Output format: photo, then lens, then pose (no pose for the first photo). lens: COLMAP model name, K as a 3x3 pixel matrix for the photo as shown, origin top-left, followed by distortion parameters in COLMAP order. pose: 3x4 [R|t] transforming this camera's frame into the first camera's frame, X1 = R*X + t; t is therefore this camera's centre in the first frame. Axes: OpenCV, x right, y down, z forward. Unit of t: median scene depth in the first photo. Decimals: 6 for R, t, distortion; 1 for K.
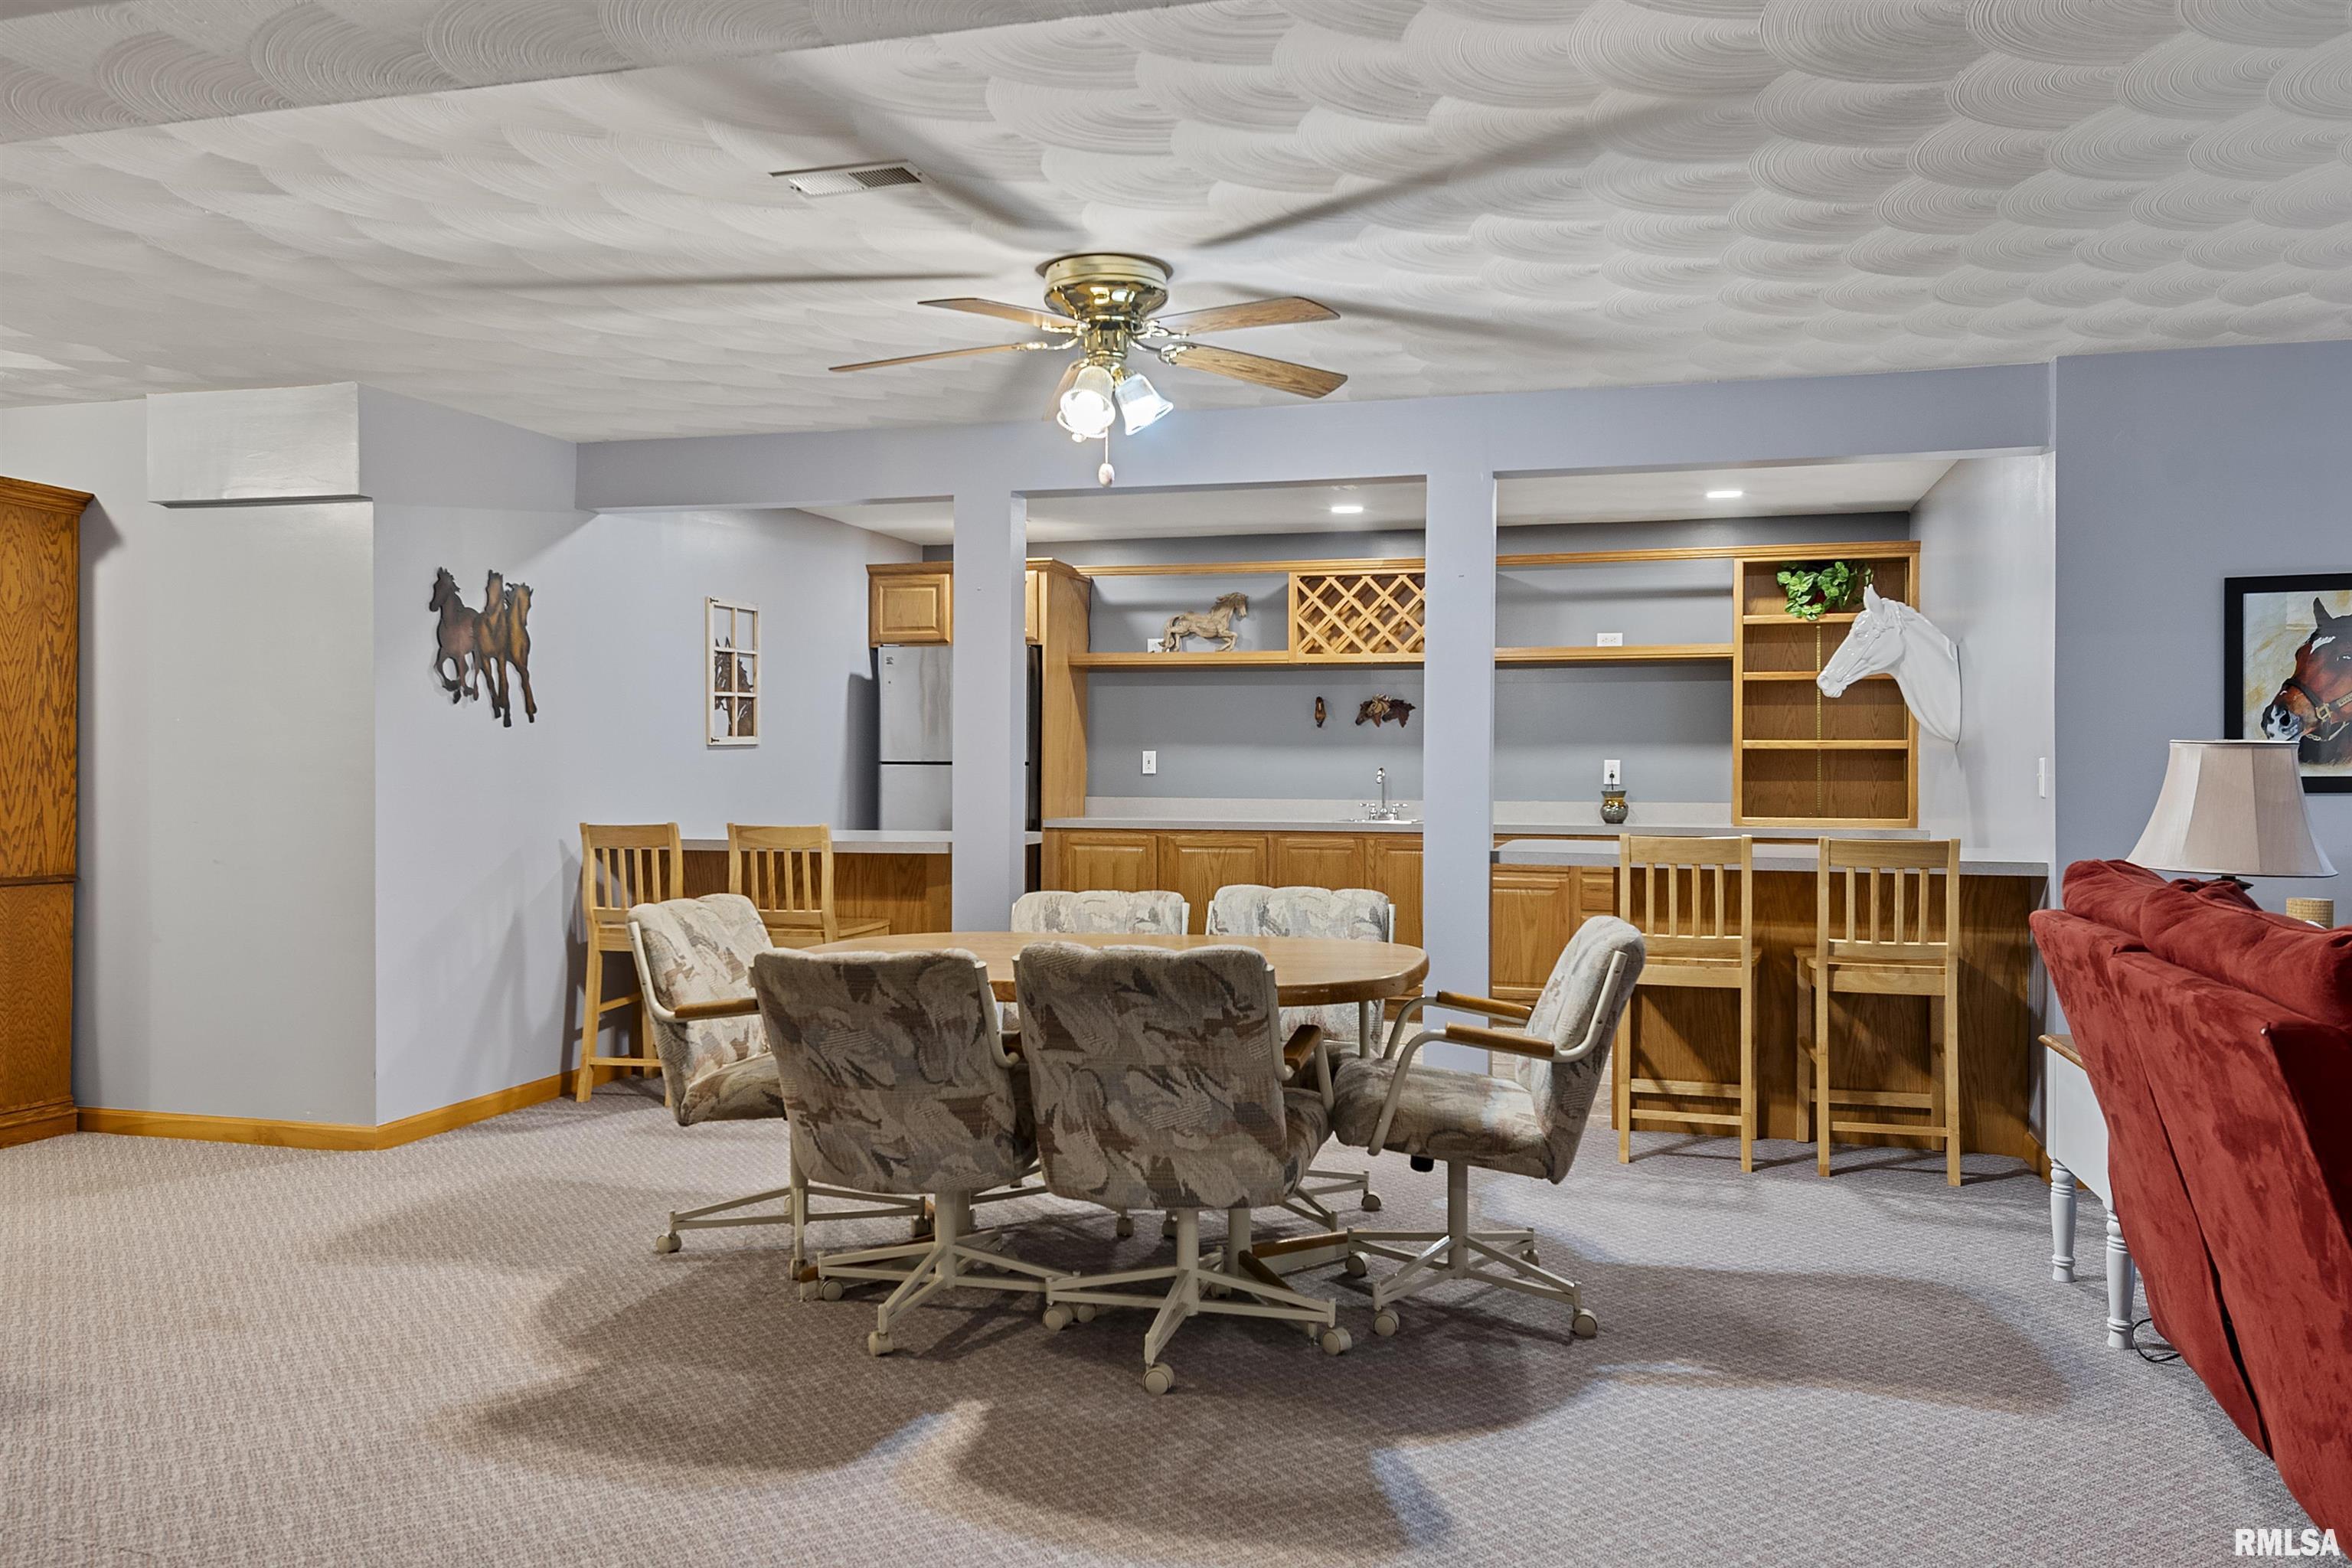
lens RADIAL K [[1678.7, 0, 1185.4], [0, 1678.7, 783.4], [0, 0, 1]] dist [0.044732, -0.053726]
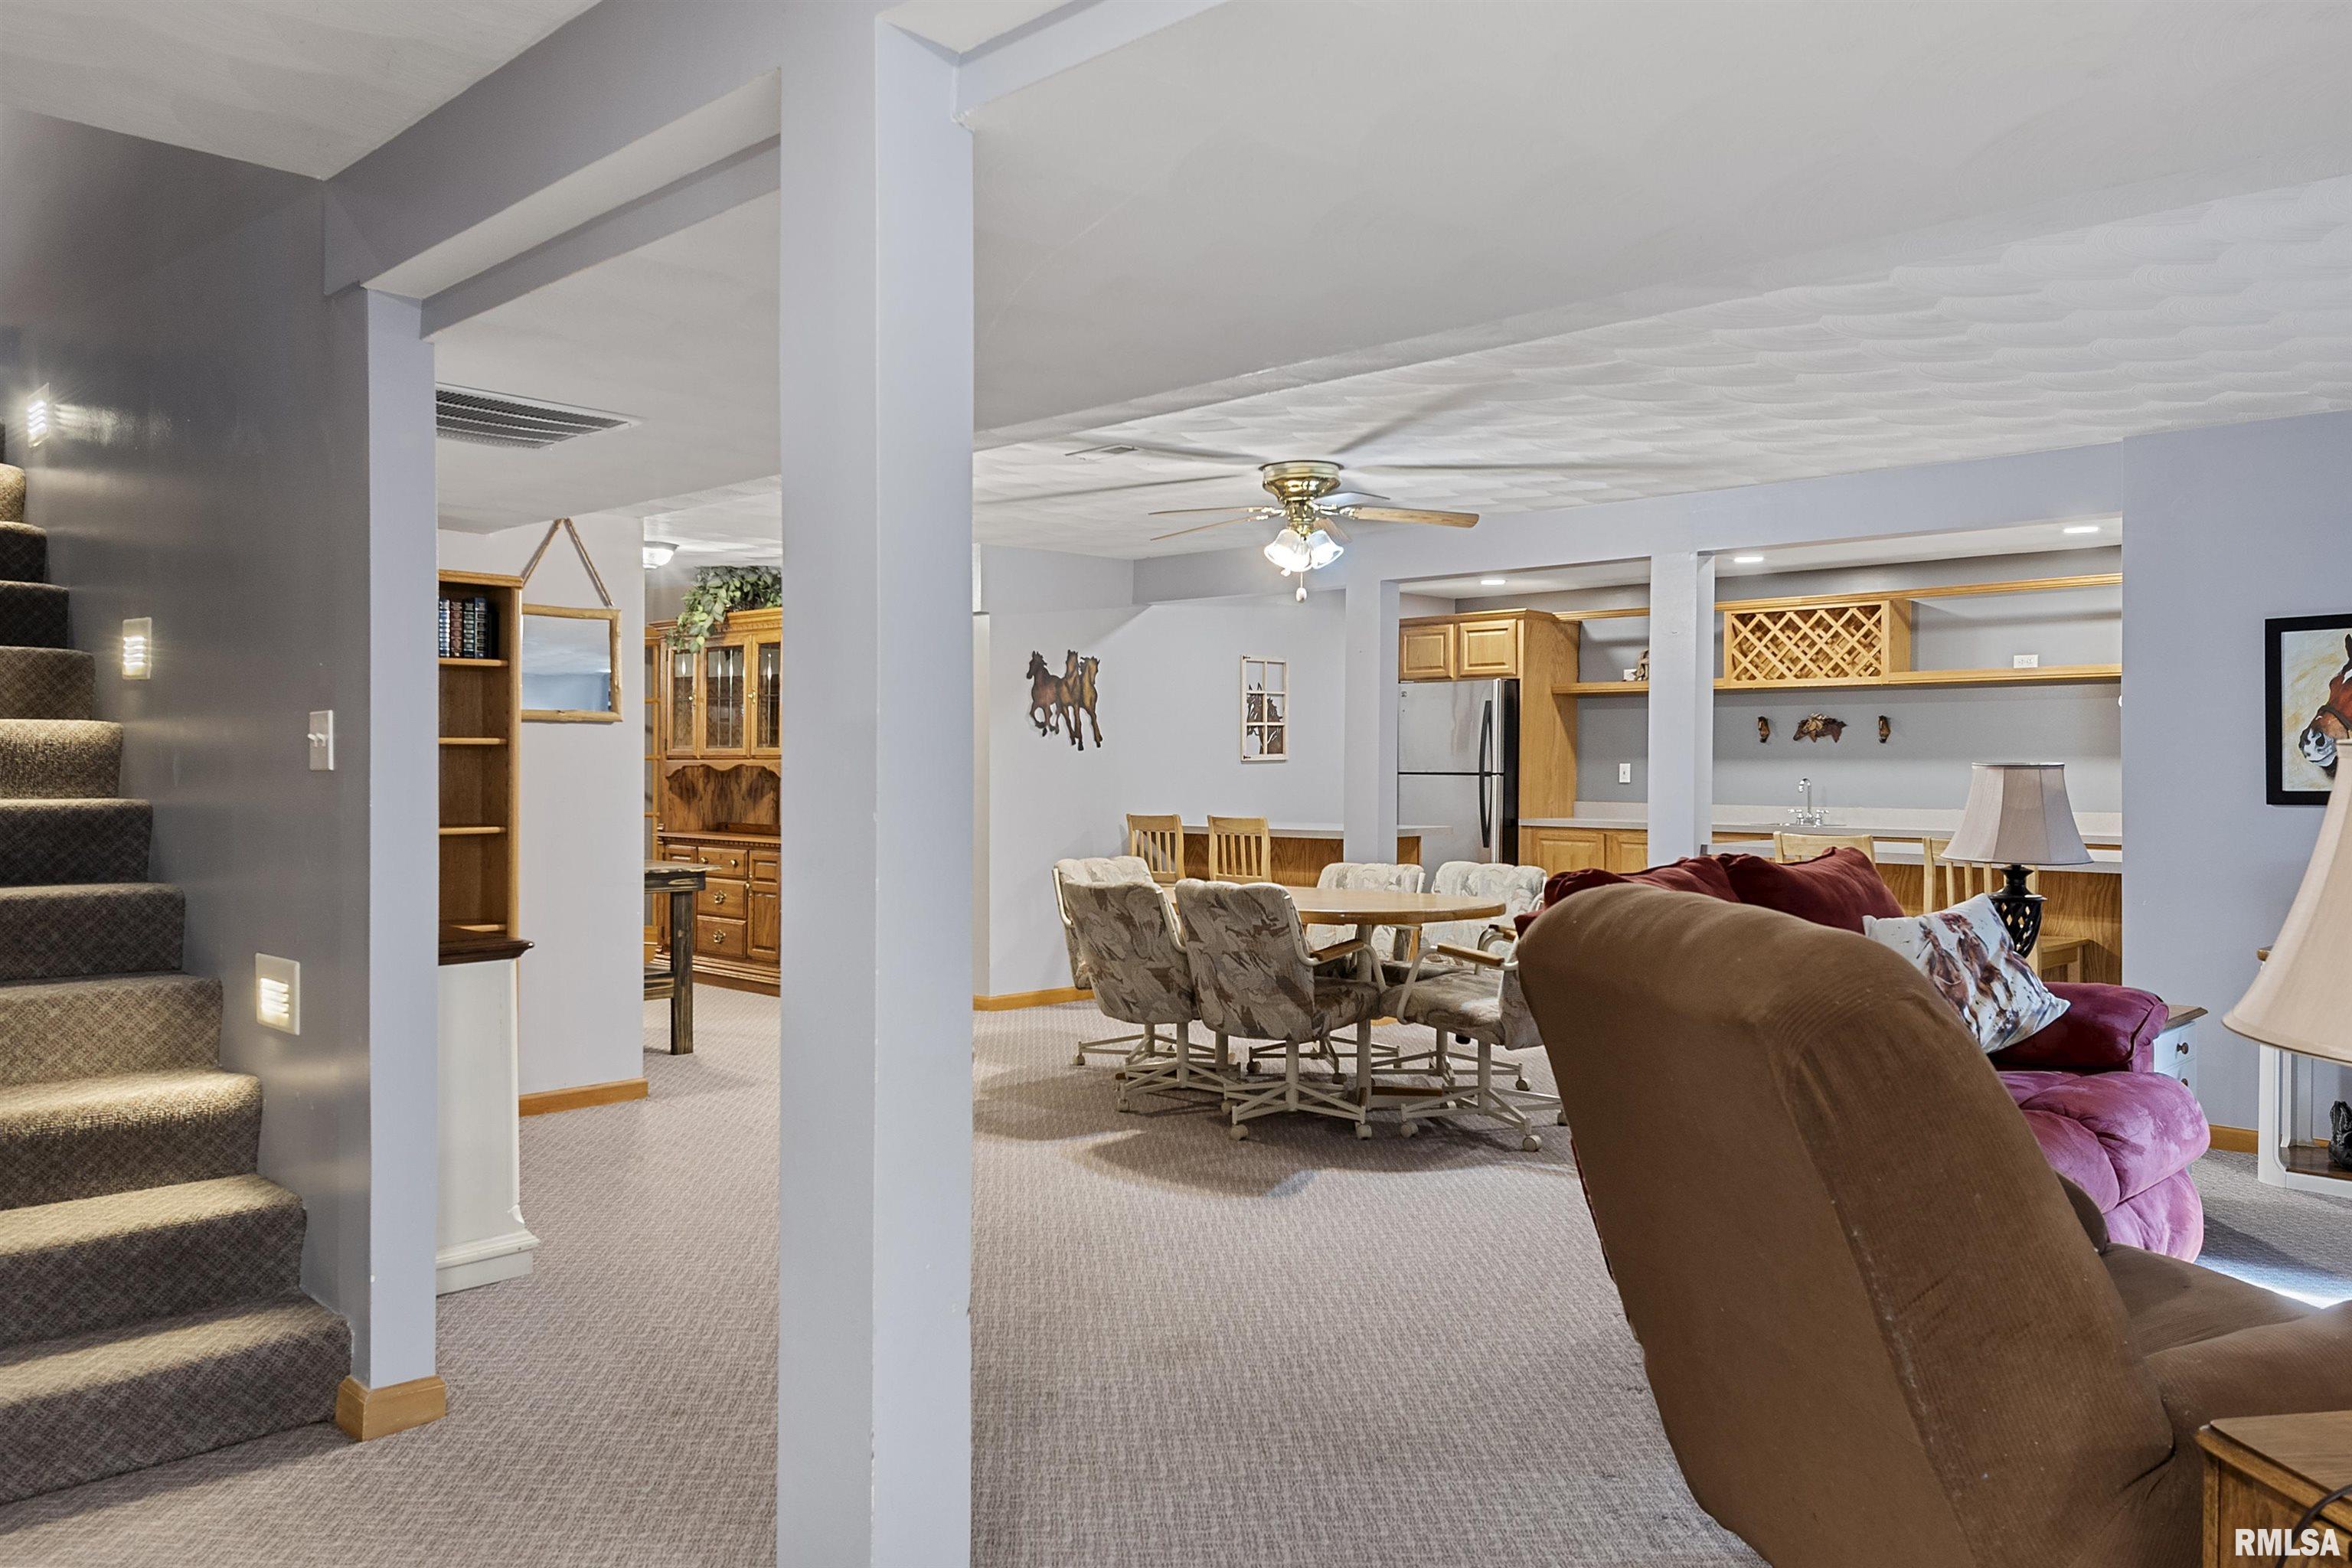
lens RADIAL K [[1678.7, 0, 1185.4], [0, 1678.7, 783.4], [0, 0, 1]] dist [0.044732, -0.053726]
pose [[0.877071, 0.004956, -0.480335, 0.439269], [-0.006616, 0.999977, -0.001763, -0.001525], [0.480315, 0.004724, 0.877083, -0.313108]]
